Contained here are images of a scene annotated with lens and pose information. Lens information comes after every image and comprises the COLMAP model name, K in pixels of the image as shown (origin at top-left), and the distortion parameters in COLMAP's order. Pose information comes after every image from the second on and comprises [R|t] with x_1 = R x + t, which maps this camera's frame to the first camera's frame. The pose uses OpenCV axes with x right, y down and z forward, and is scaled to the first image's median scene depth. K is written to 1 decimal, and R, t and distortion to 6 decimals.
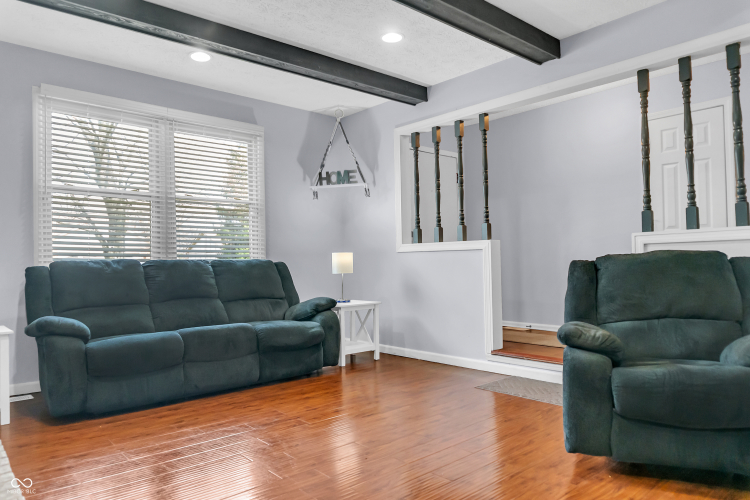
lens RADIAL K [[521.6, 0, 375.6], [0, 521.6, 251.3], [0, 0, 1]] dist [-0.006341, -0.001474]
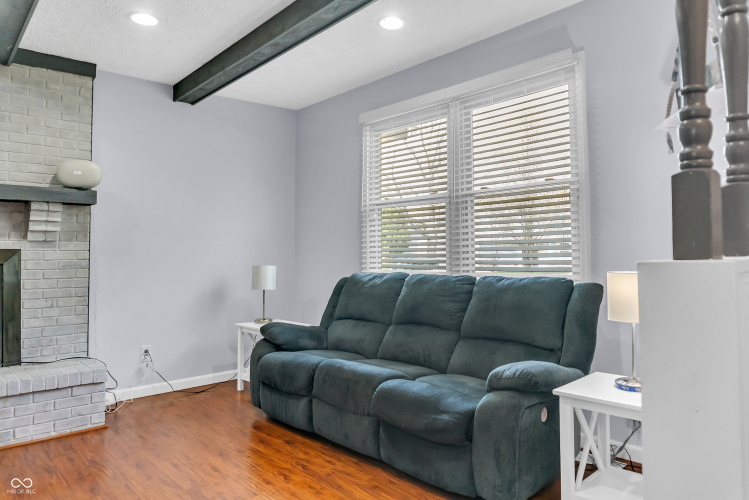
lens RADIAL K [[520.9, 0, 375.4], [0, 520.9, 248.0], [0, 0, 1]] dist [-0.006341, -0.001474]
pose [[0.004714, -0.003410, -0.999983, 0.412581], [0.025718, 0.999664, -0.003288, -0.025604], [0.999658, -0.025702, 0.004800, 0.892483]]
